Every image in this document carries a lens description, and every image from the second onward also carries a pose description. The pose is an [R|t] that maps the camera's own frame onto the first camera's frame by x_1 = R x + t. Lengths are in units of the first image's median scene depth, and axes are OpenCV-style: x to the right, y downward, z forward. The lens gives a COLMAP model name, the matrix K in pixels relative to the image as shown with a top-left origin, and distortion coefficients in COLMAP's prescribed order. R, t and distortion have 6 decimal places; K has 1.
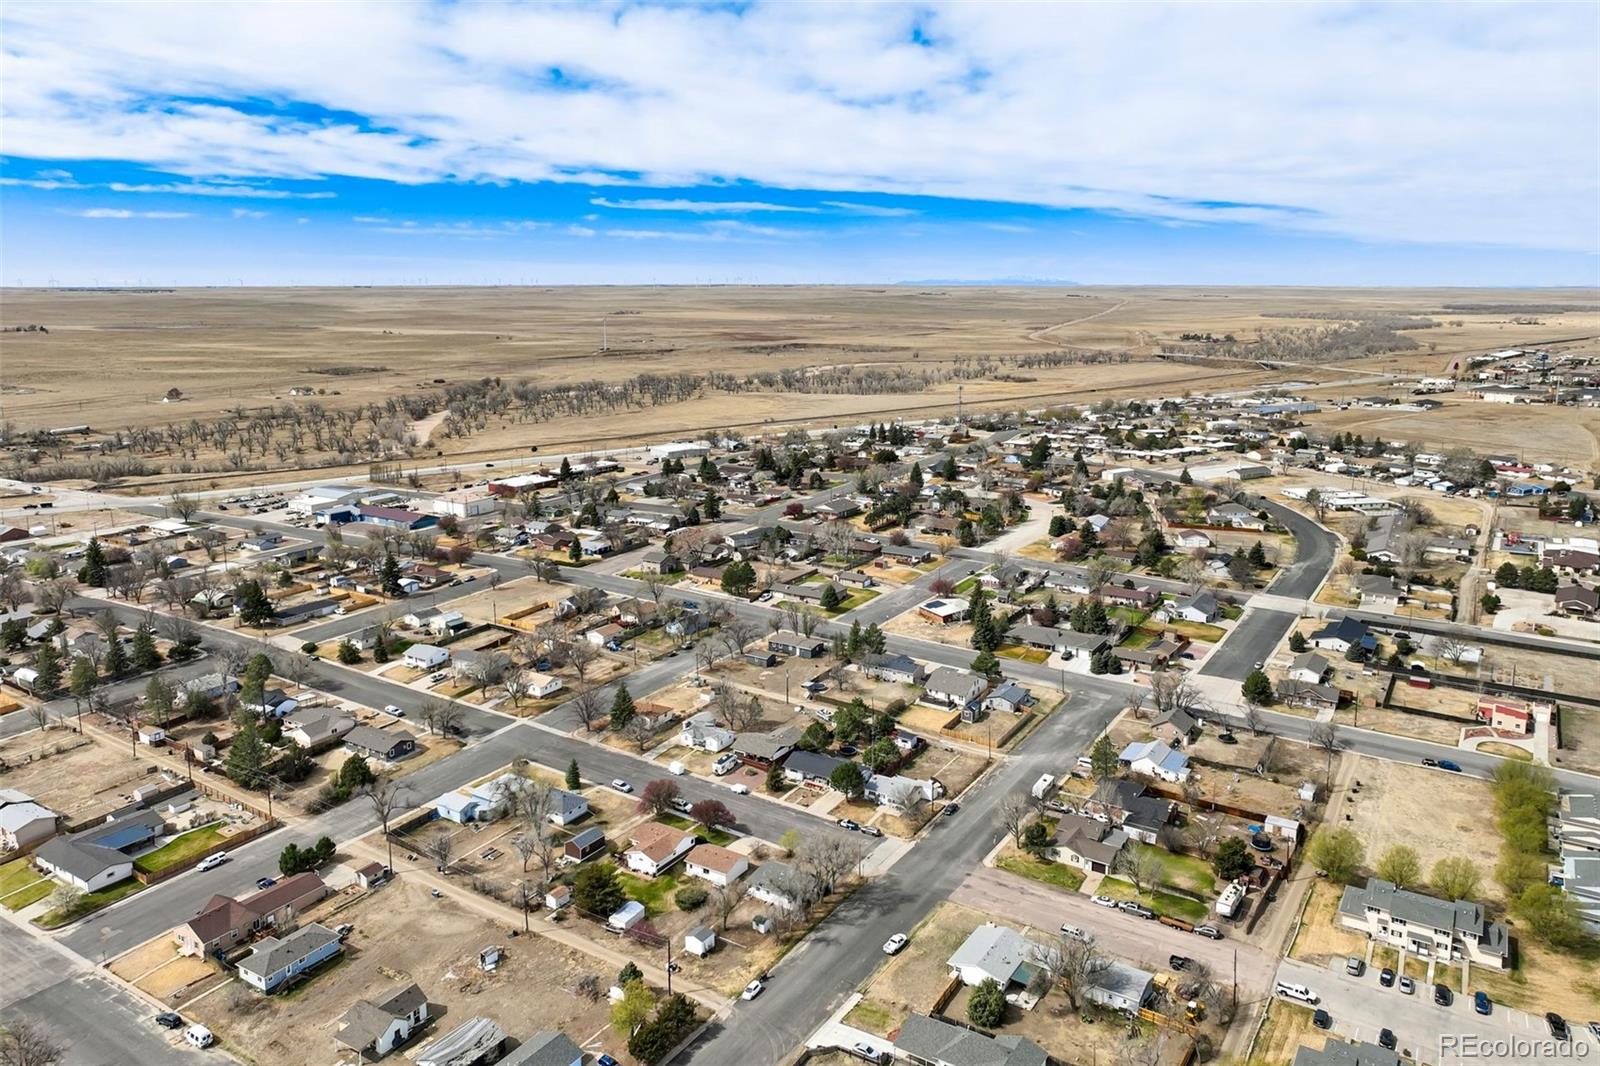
lens RADIAL K [[1116.7, 0, 803.2], [0, 1116.7, 527.3], [0, 0, 1]] dist [0.005061, 0.014974]
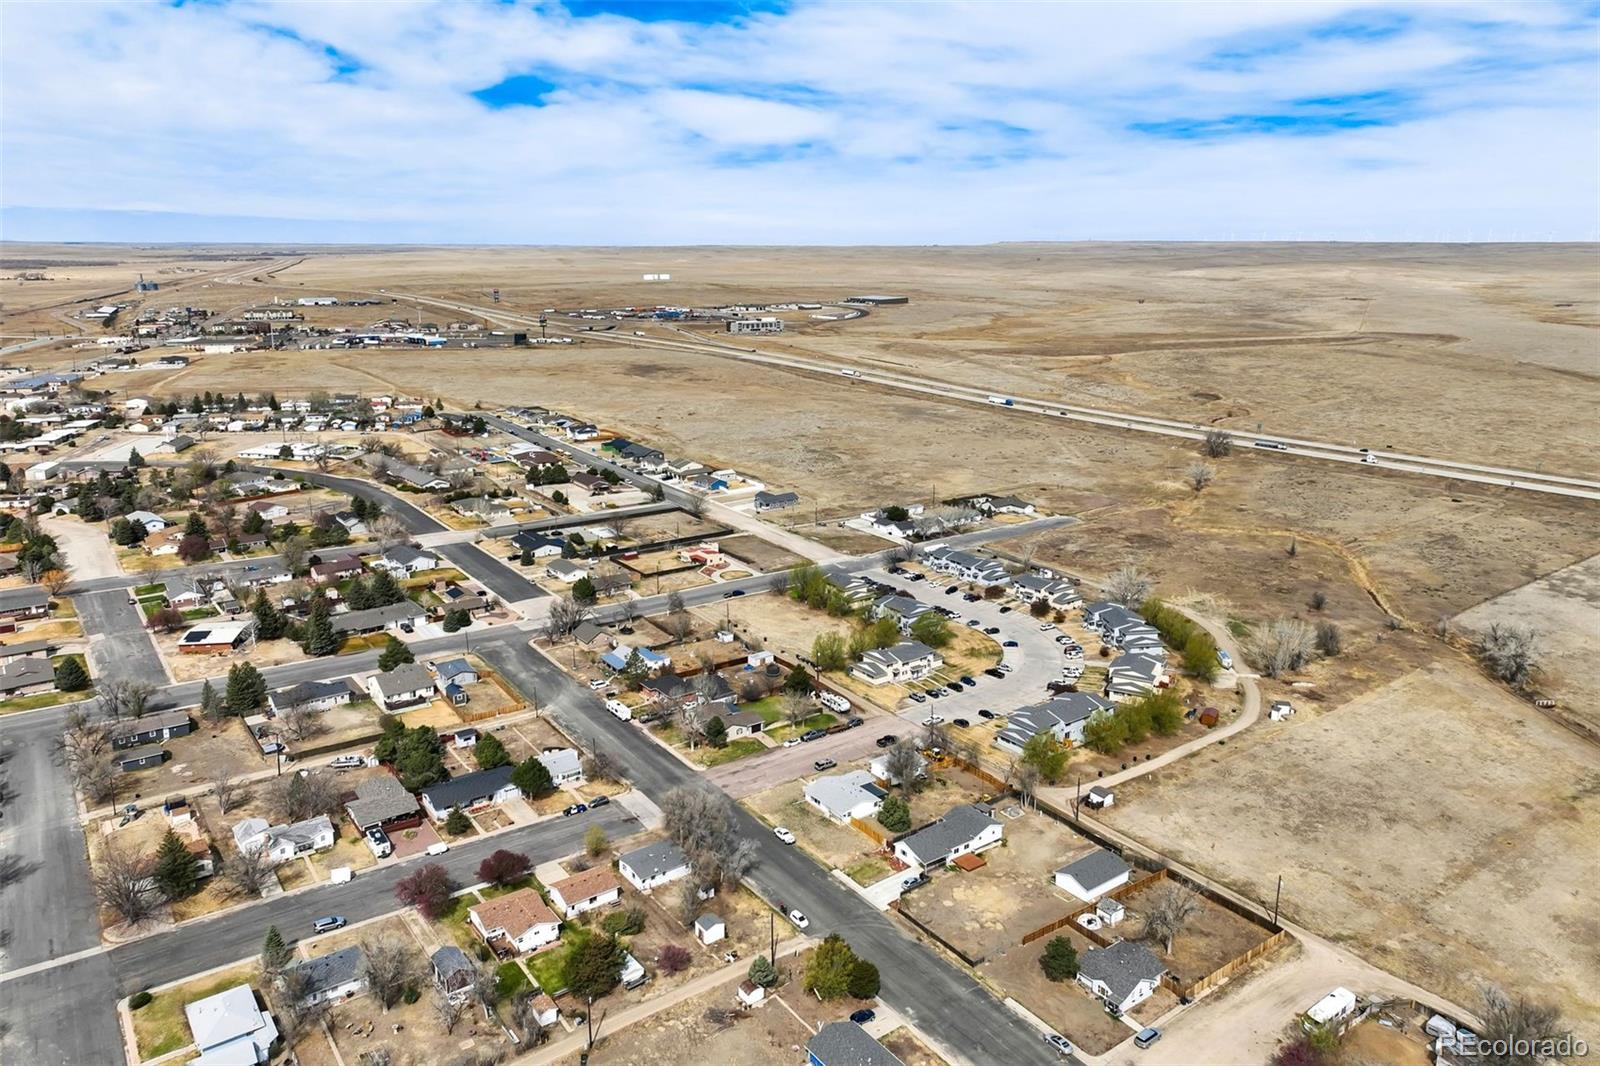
lens RADIAL K [[1116.7, 0, 795.1], [0, 1116.7, 529.9], [0, 0, 1]] dist [0.005061, 0.014974]
pose [[0.367122, -0.233242, 0.900455, -0.538299], [0.196453, 0.965657, 0.170035, -0.072863], [-0.909191, 0.114474, 0.400335, 0.314650]]
